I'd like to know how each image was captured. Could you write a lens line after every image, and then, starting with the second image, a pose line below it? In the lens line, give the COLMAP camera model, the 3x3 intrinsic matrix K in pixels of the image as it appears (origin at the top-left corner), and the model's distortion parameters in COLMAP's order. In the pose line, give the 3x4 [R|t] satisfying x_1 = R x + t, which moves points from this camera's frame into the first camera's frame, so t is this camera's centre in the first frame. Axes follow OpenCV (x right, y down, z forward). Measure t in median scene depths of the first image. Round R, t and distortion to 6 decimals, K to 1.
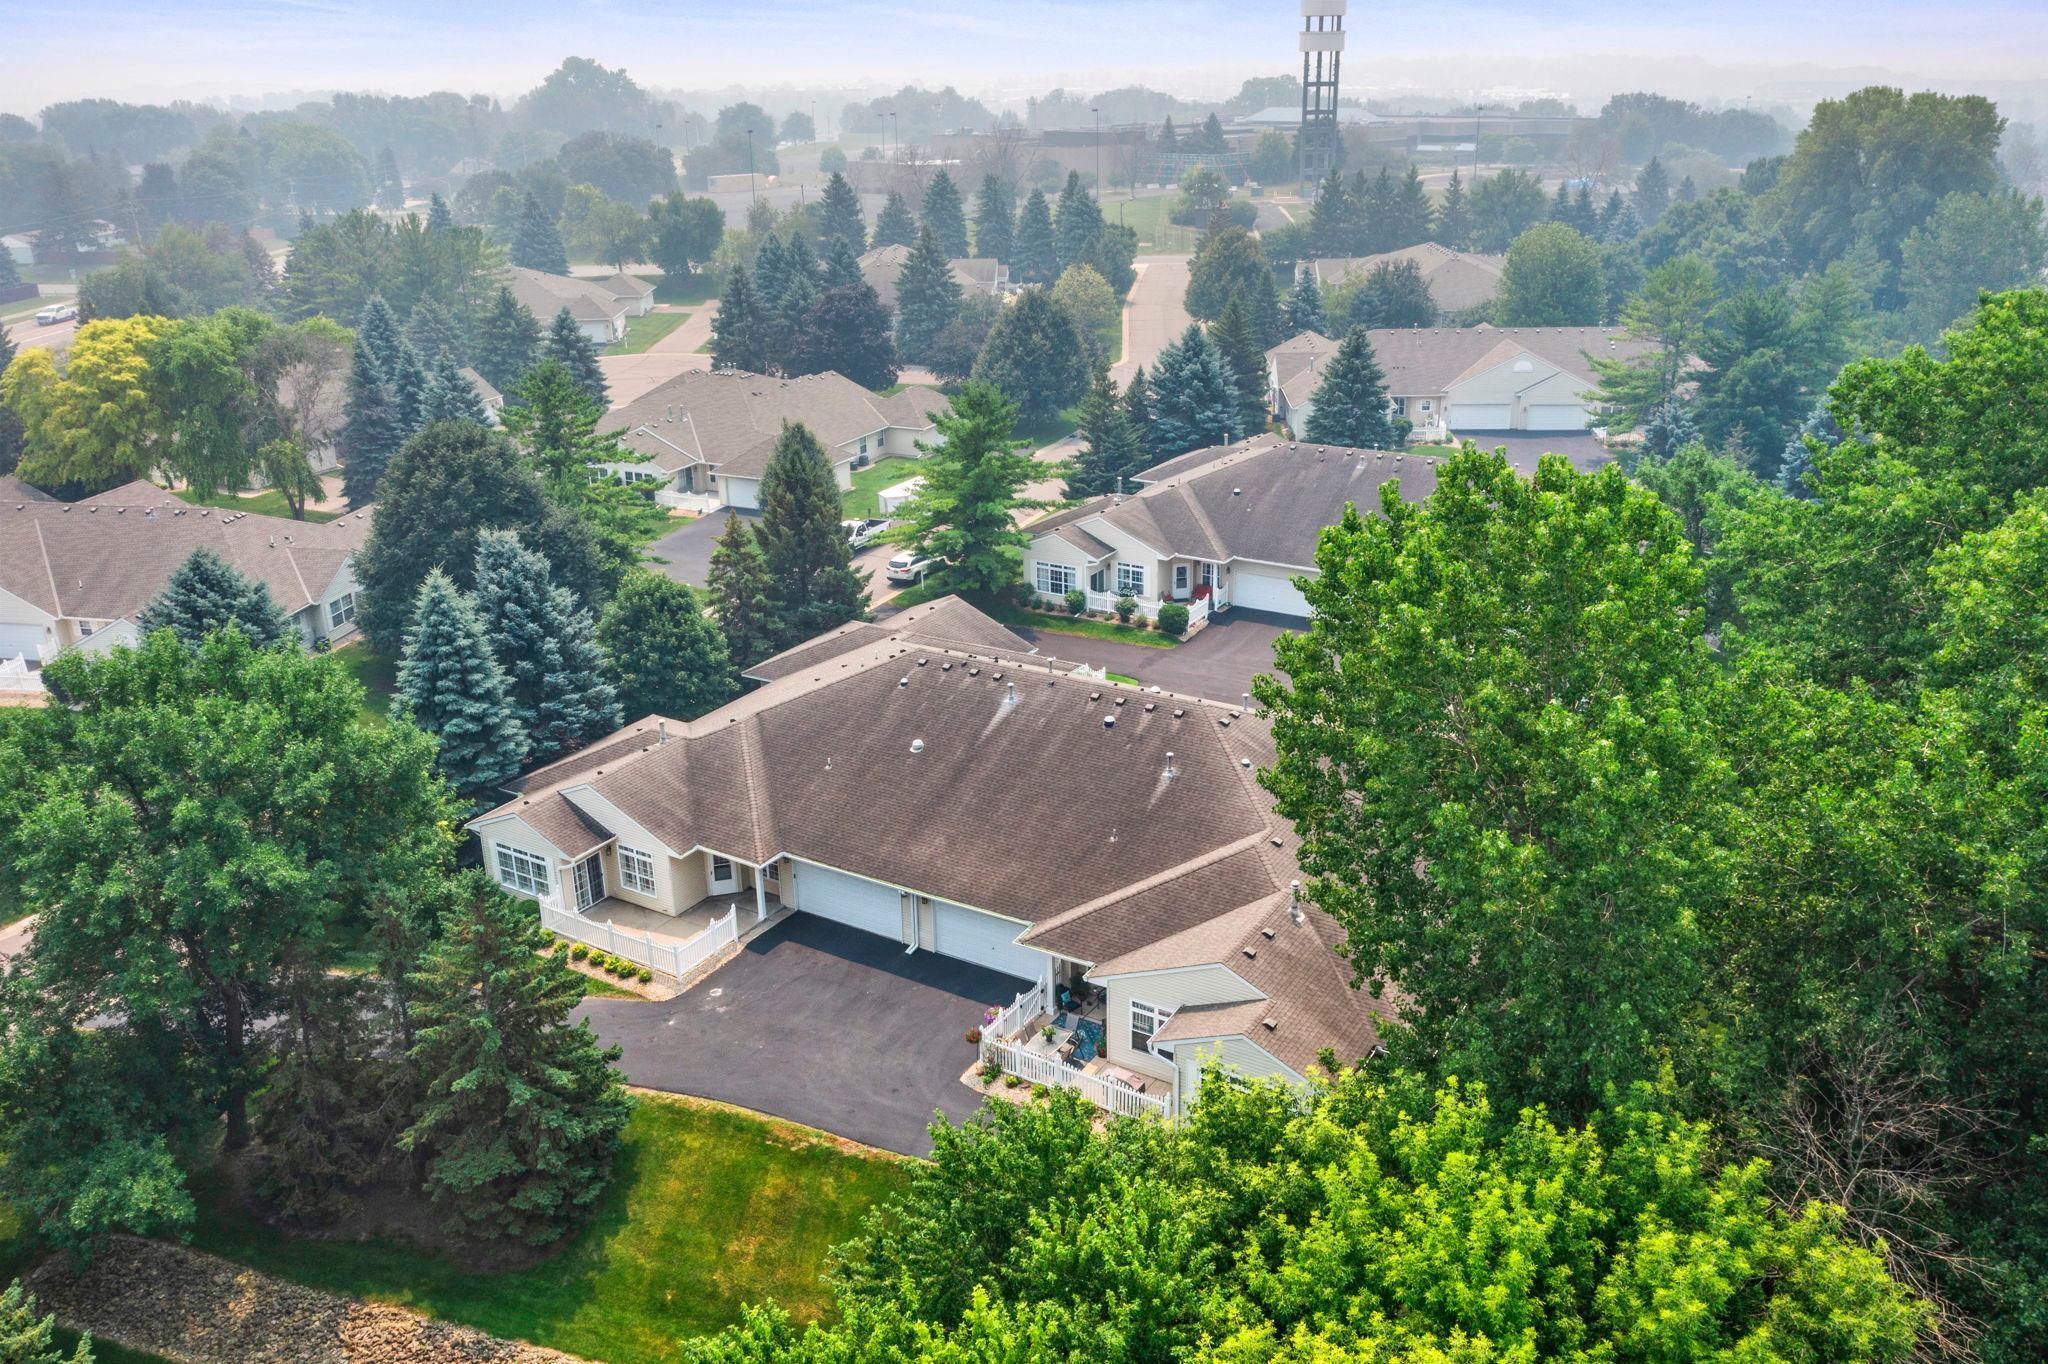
lens RADIAL K [[1629.9, 0, 1014.5], [0, 1629.9, 669.0], [0, 0, 1]] dist [-0.021295, 0.004427]
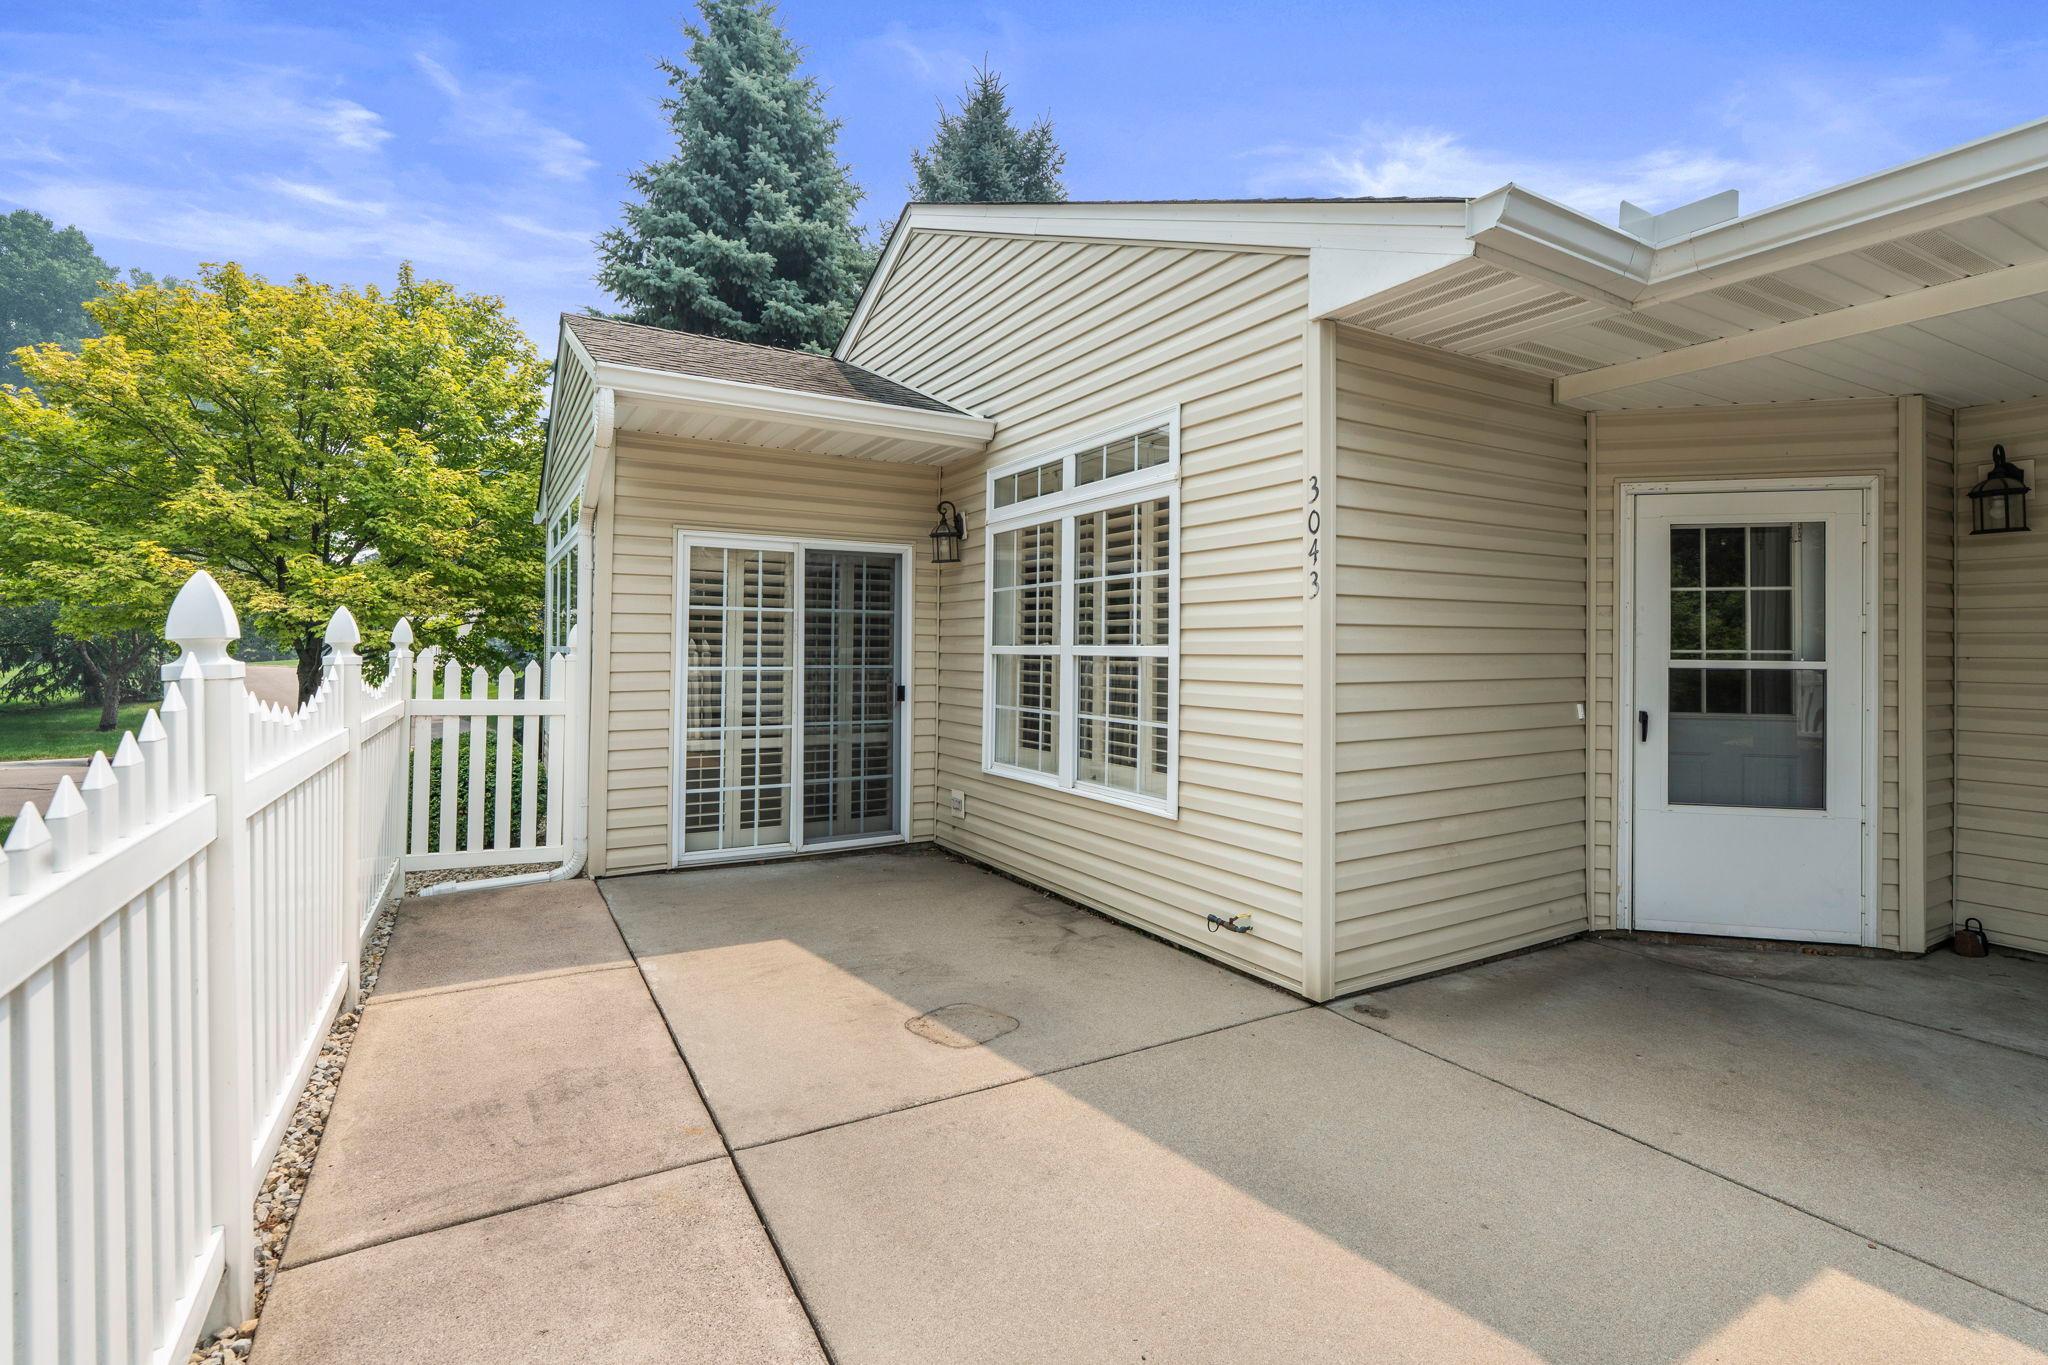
lens RADIAL K [[934.9, 0, 1016.3], [0, 934.9, 653.2], [0, 0, 1]] dist [-0.001027, 0.000458]
pose [[0.884765, 0.029974, -0.465073, -0.191663], [-0.190198, 0.934263, -0.301624, 0.147488], [0.425460, 0.355322, 0.832304, 0.901531]]
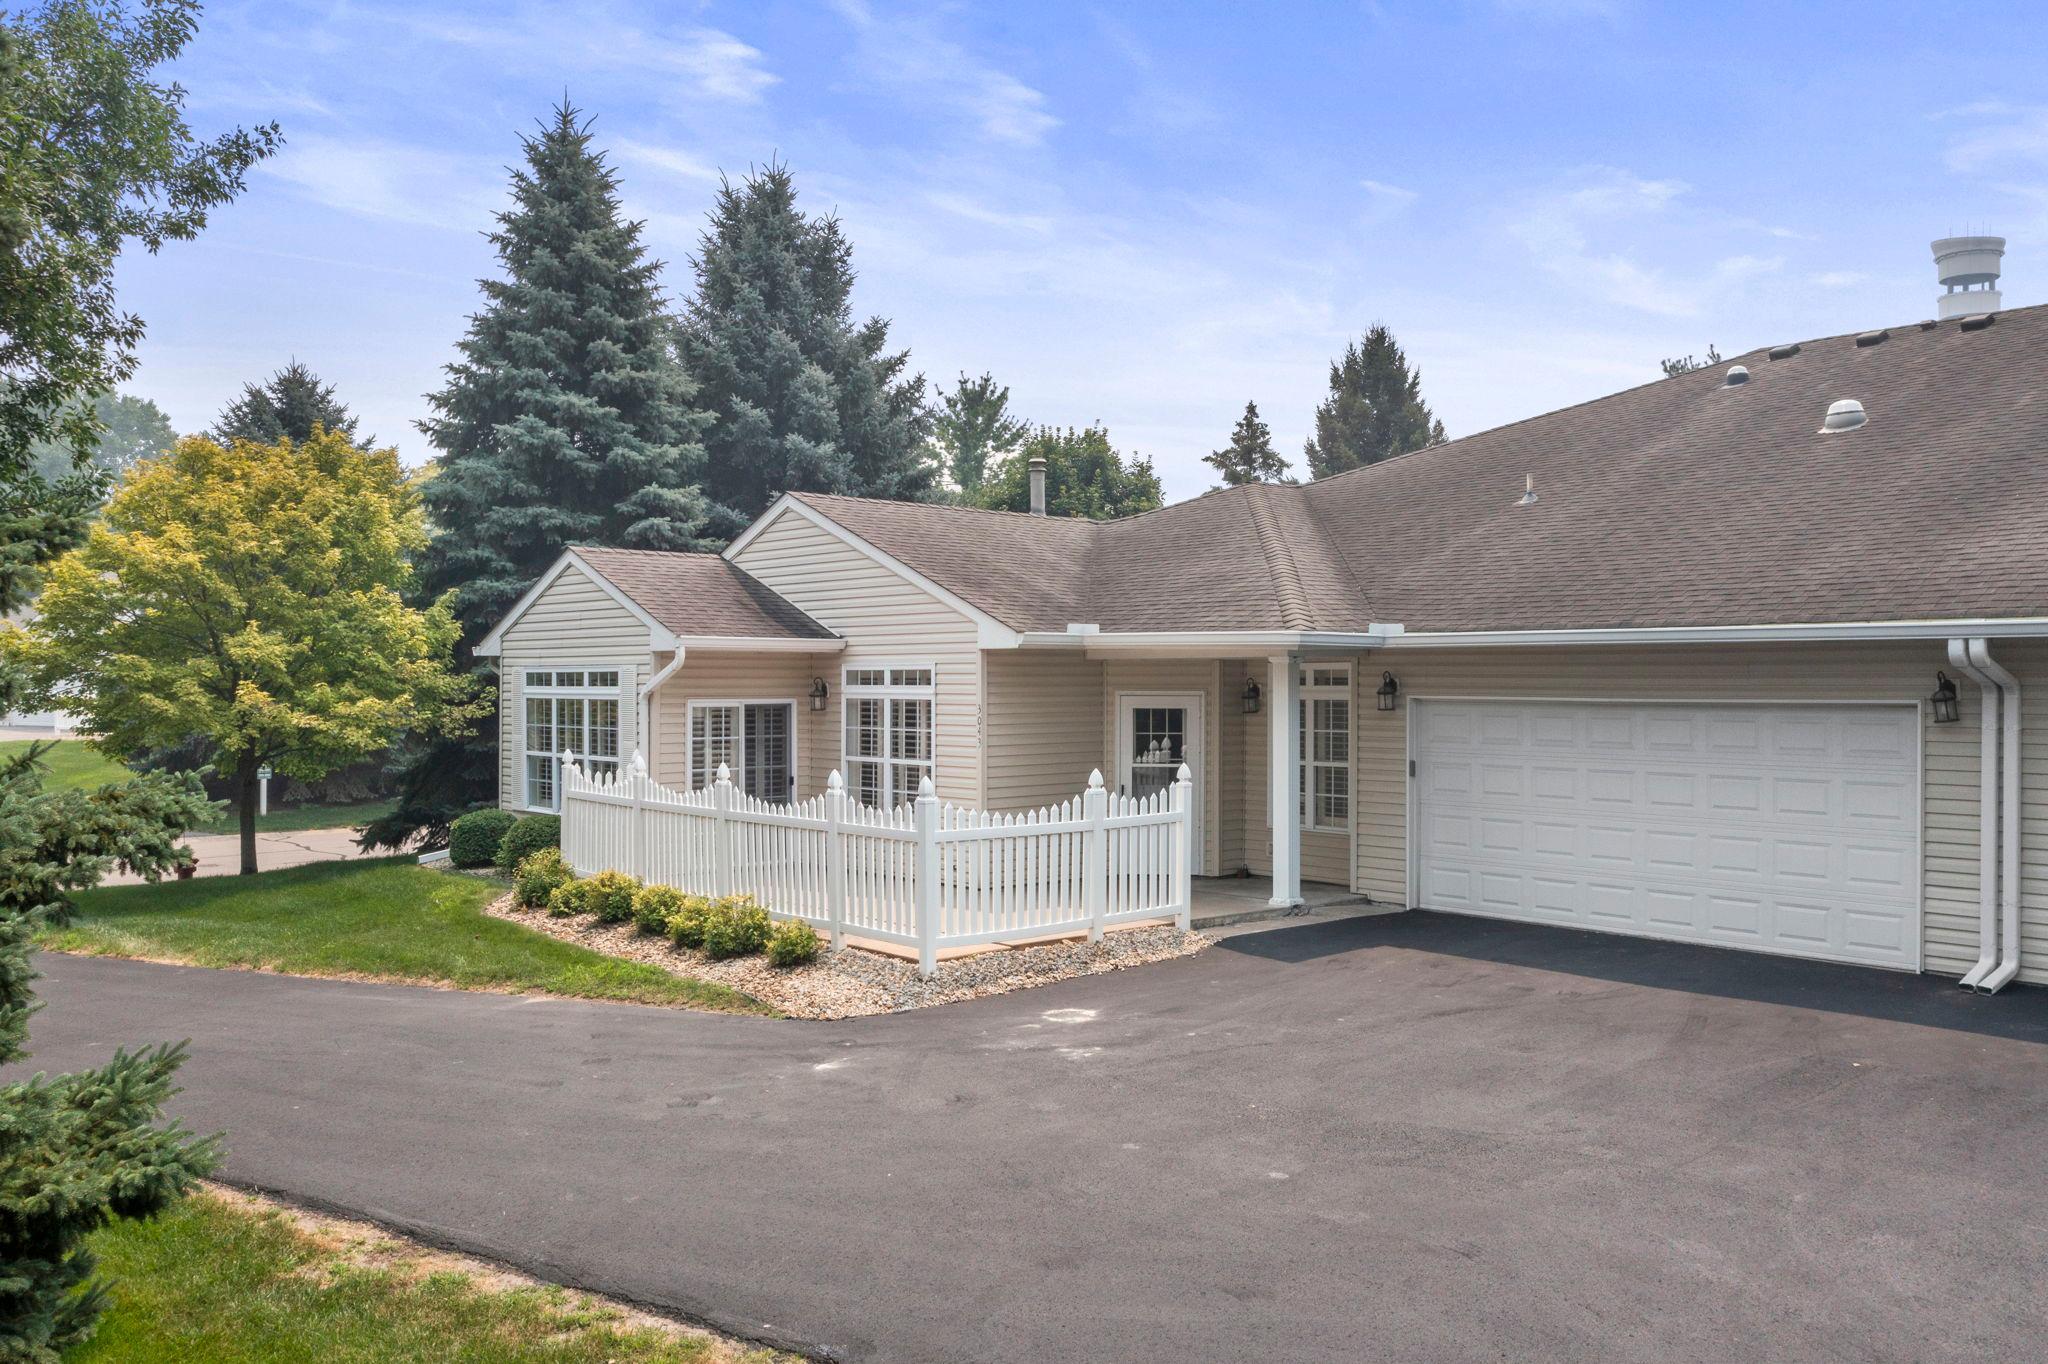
lens RADIAL K [[1629.9, 0, 1014.5], [0, 1629.9, 669.0], [0, 0, 1]] dist [-0.021295, 0.004427]
pose [[0.953856, 0.022900, -0.299391, -0.112892], [-0.127365, 0.933801, -0.334355, 0.204121], [0.271915, 0.357058, 0.893628, 0.701591]]
